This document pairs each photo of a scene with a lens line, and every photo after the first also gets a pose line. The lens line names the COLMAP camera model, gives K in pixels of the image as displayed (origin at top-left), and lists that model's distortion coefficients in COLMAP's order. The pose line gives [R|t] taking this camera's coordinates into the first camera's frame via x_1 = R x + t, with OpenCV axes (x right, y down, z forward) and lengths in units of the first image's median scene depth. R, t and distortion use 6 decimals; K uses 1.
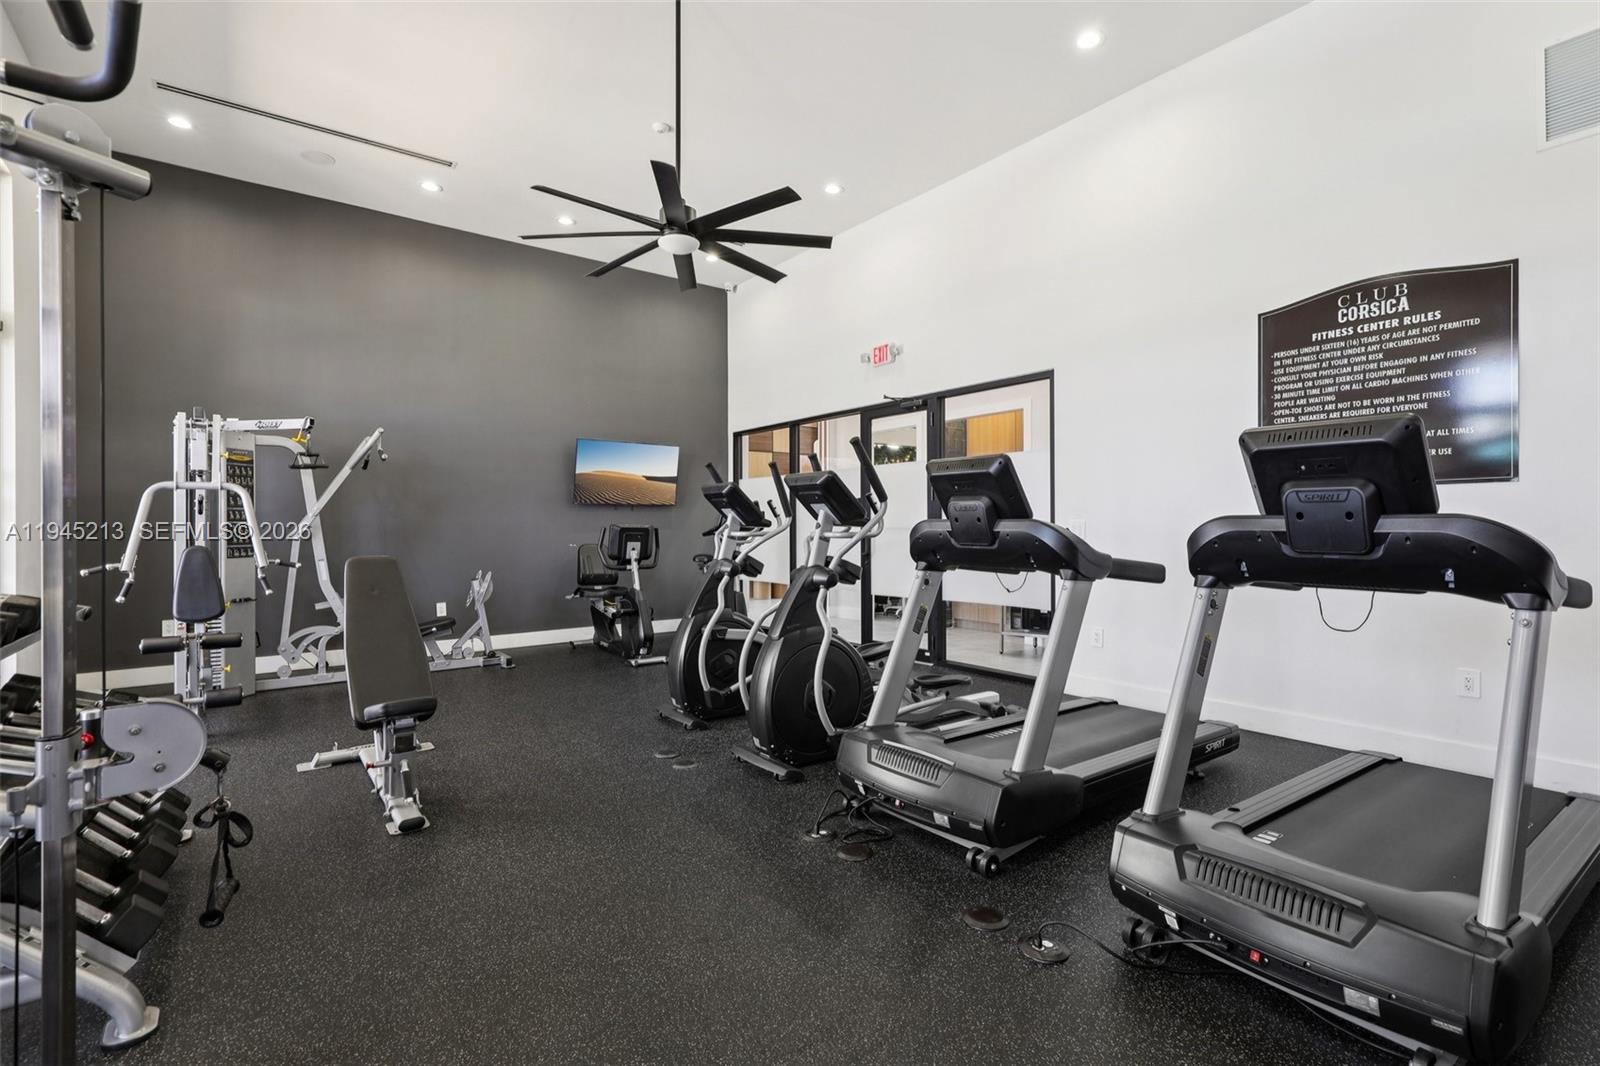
lens RADIAL K [[731.3, 0, 810.5], [0, 731.3, 530.6], [0, 0, 1]] dist [0.000349, 0.000067]
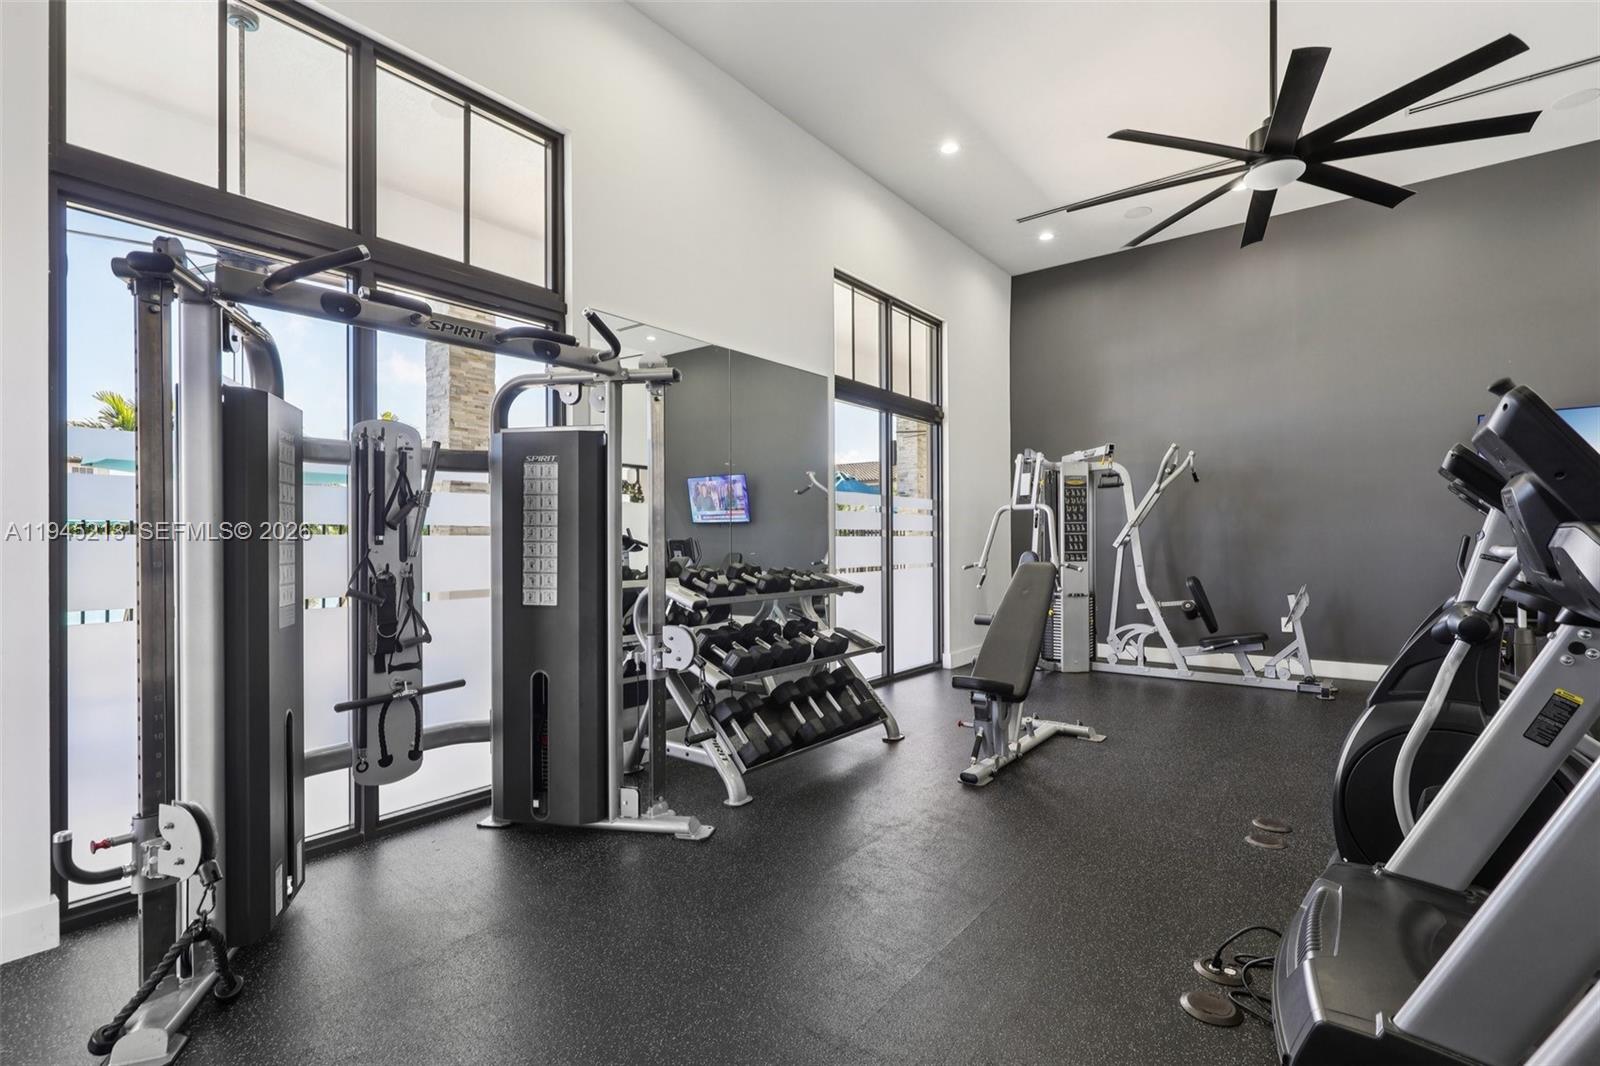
lens RADIAL K [[731.3, 0, 809.1], [0, 731.3, 536.2], [0, 0, 1]] dist [0.000349, 0.000067]
pose [[0.256656, -0.002480, -0.966500, 0.303210], [-0.000477, 0.999996, -0.002693, -0.002924], [0.966503, 0.001152, 0.256654, 0.216410]]
